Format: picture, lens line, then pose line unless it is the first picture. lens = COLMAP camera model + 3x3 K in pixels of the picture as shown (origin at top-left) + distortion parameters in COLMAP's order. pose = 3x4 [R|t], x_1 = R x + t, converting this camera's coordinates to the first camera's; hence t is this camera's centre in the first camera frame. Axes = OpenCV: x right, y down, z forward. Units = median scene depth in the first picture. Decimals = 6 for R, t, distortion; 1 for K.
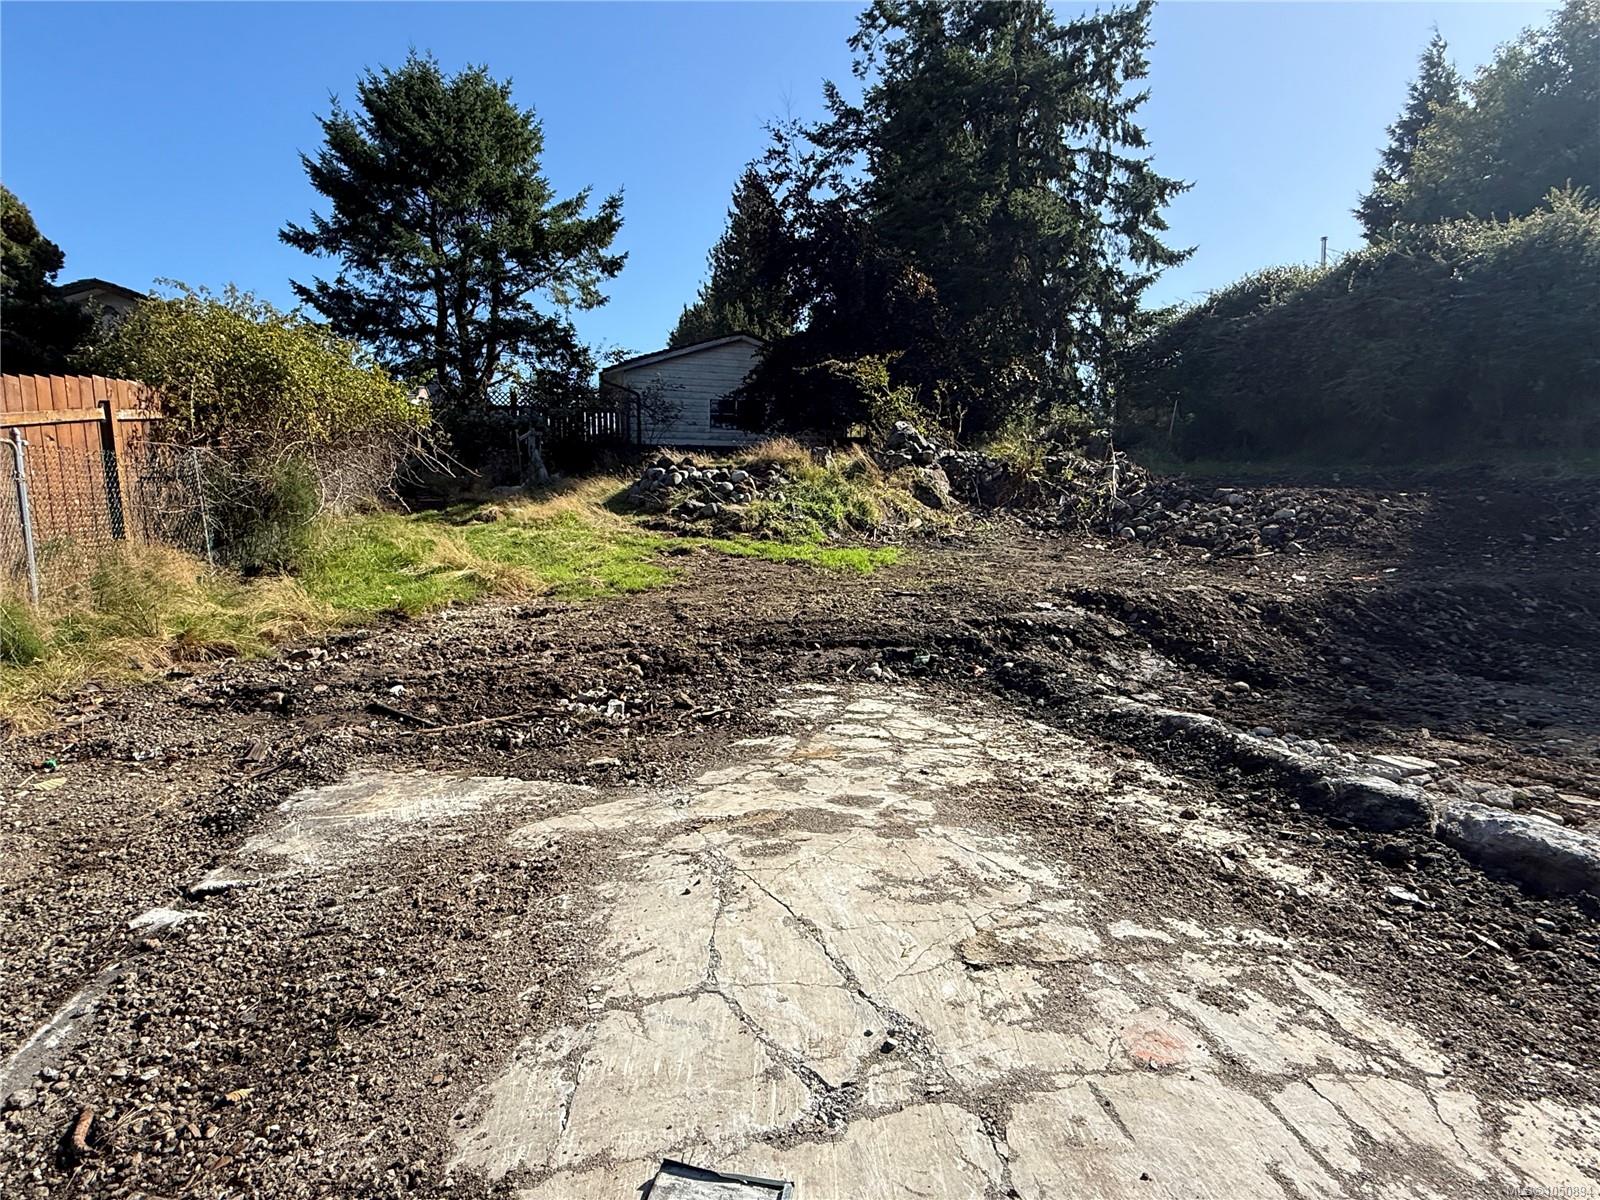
lens RADIAL K [[882.5, 0, 817.0], [0, 882.5, 602.7], [0, 0, 1]] dist [0.001448, -0.000746]
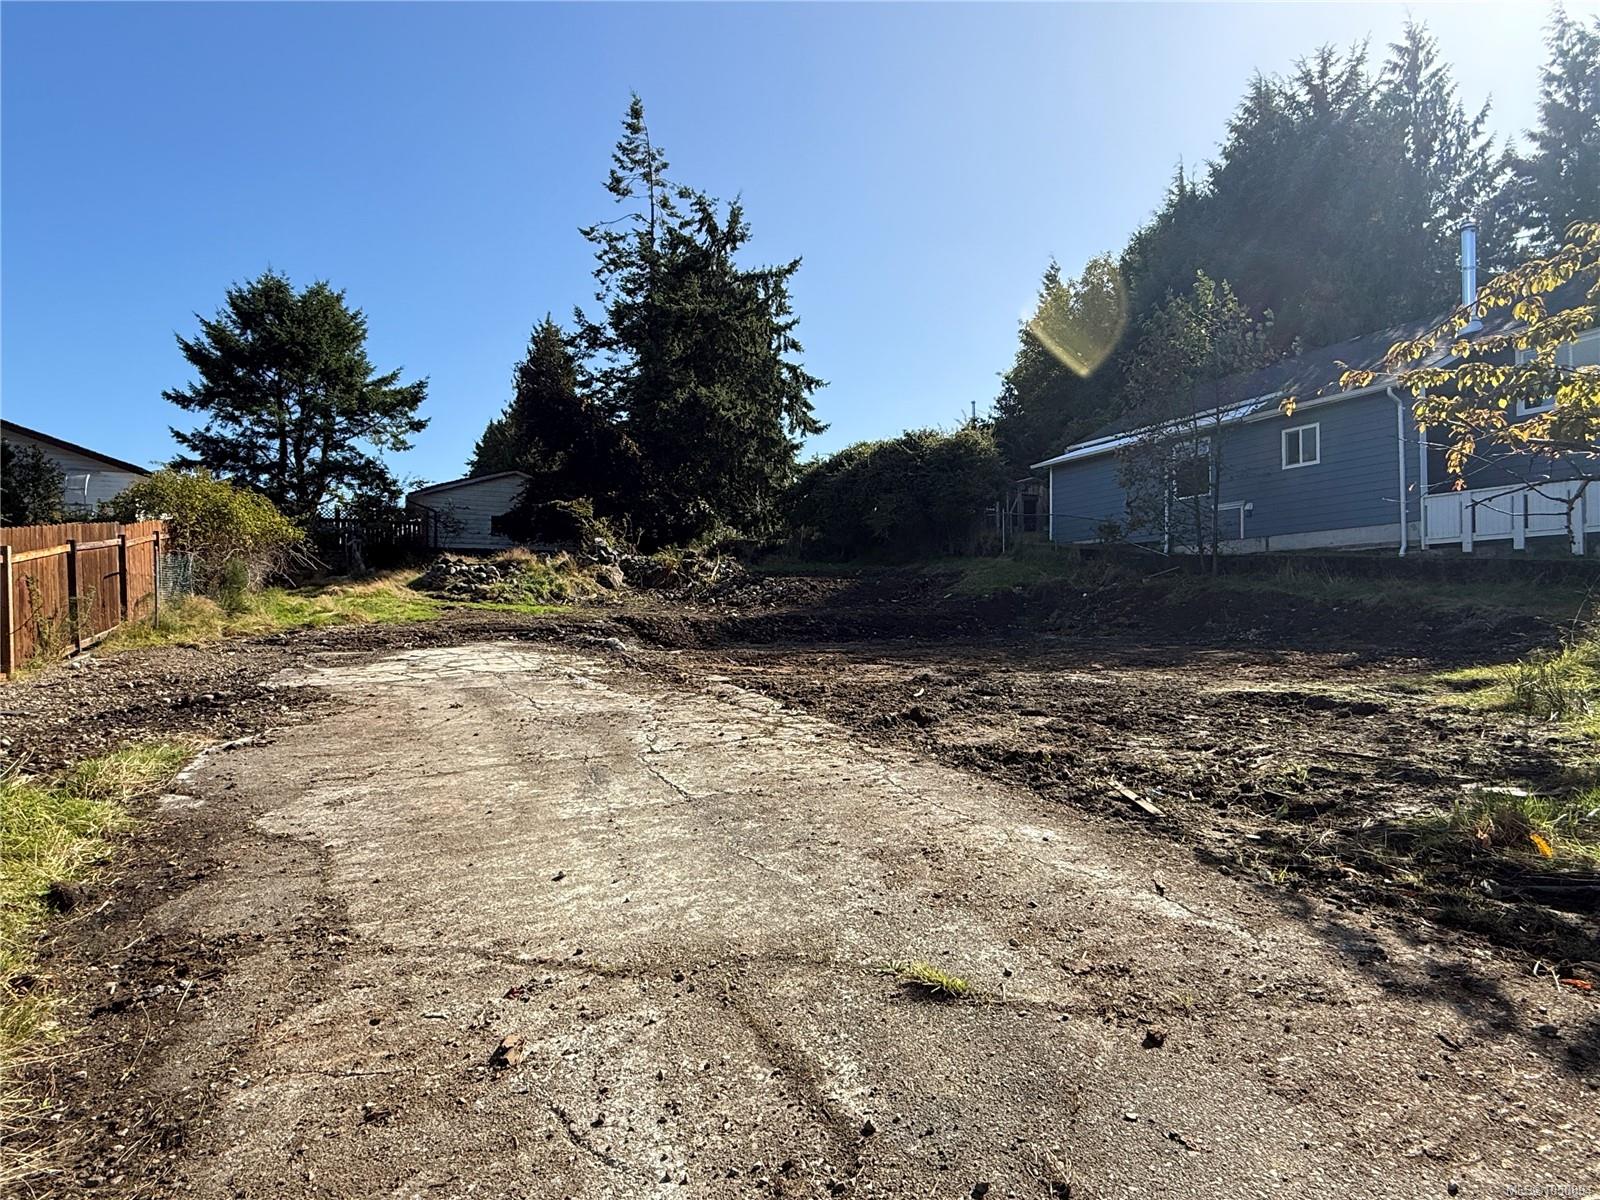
lens RADIAL K [[882.5, 0, 798.2], [0, 882.5, 602.8], [0, 0, 1]] dist [0.001448, -0.000746]
pose [[0.983503, -0.000935, 0.180888, 0.129237], [0.021052, 0.993783, -0.109324, 0.082699], [-0.179661, 0.111329, 0.977409, -0.529632]]
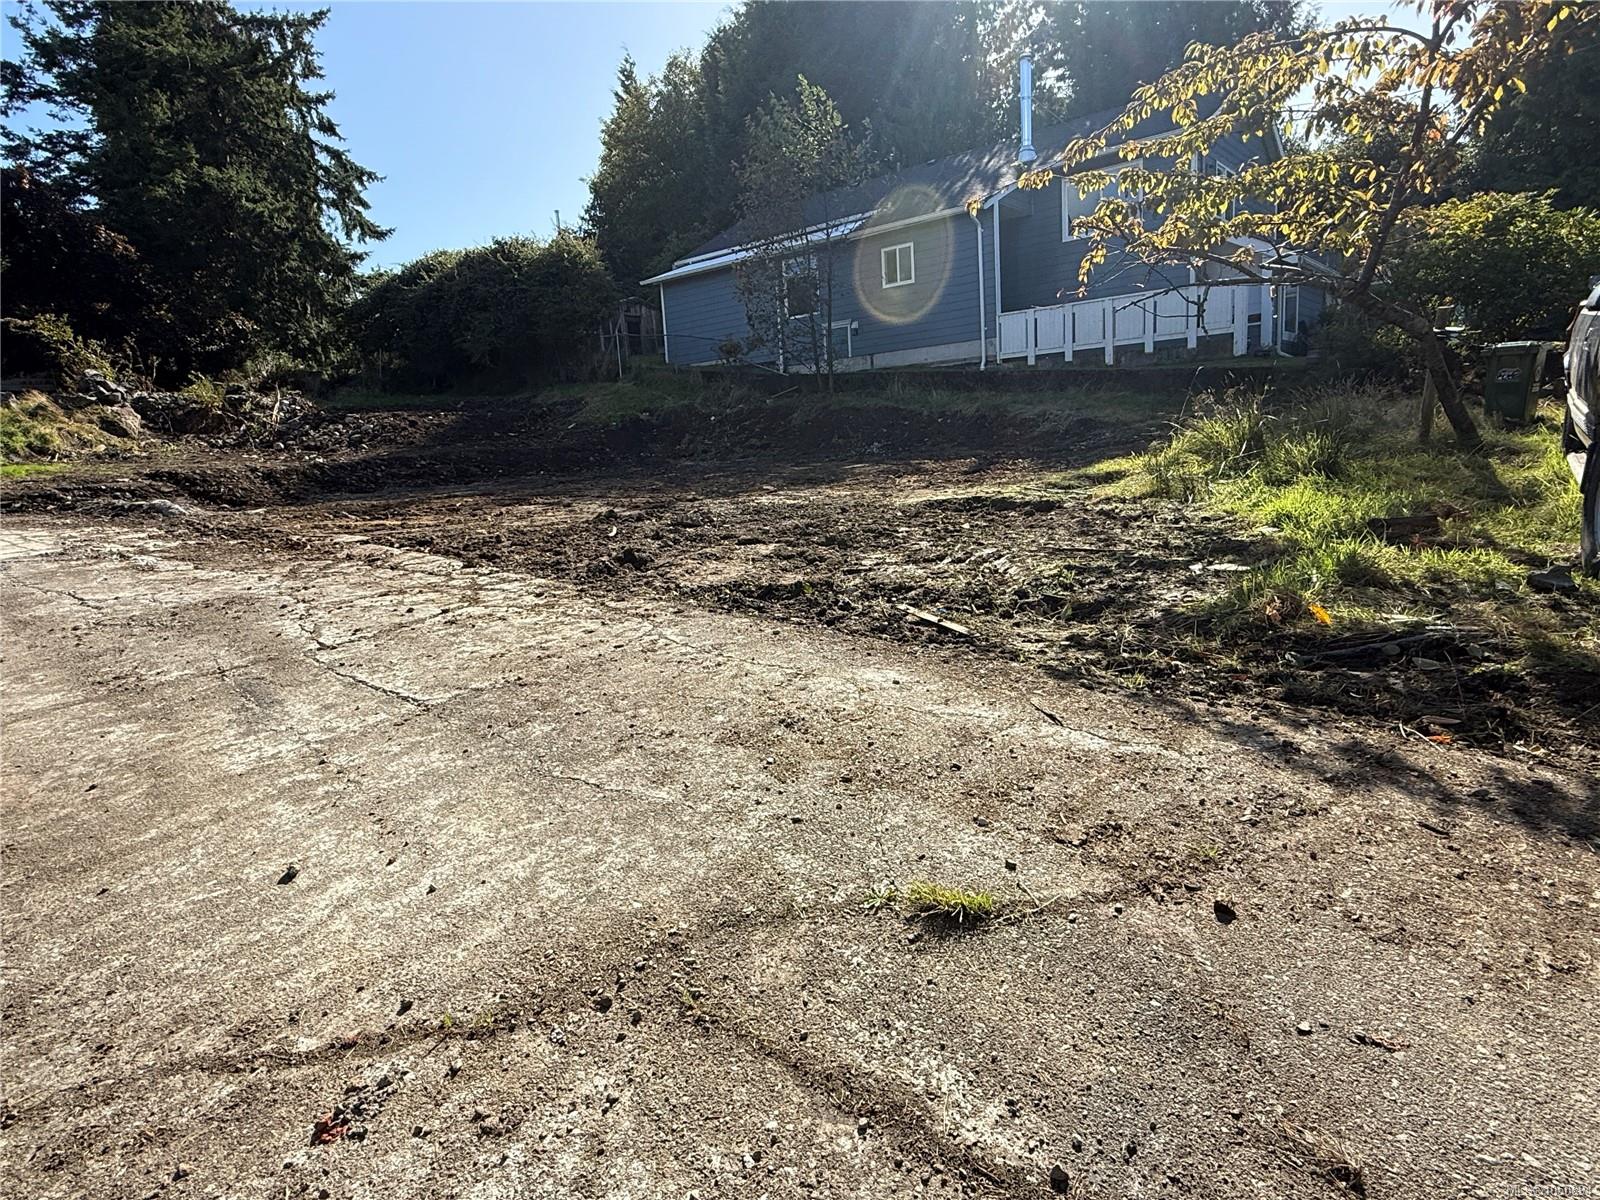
lens RADIAL K [[882.5, 0, 797.4], [0, 882.5, 600.0], [0, 0, 1]] dist [0.001448, -0.000746]
pose [[0.806472, -0.155853, 0.570362, 0.109220], [0.116093, 0.987597, 0.105712, 0.078778], [-0.579764, -0.019039, 0.814562, -0.472872]]
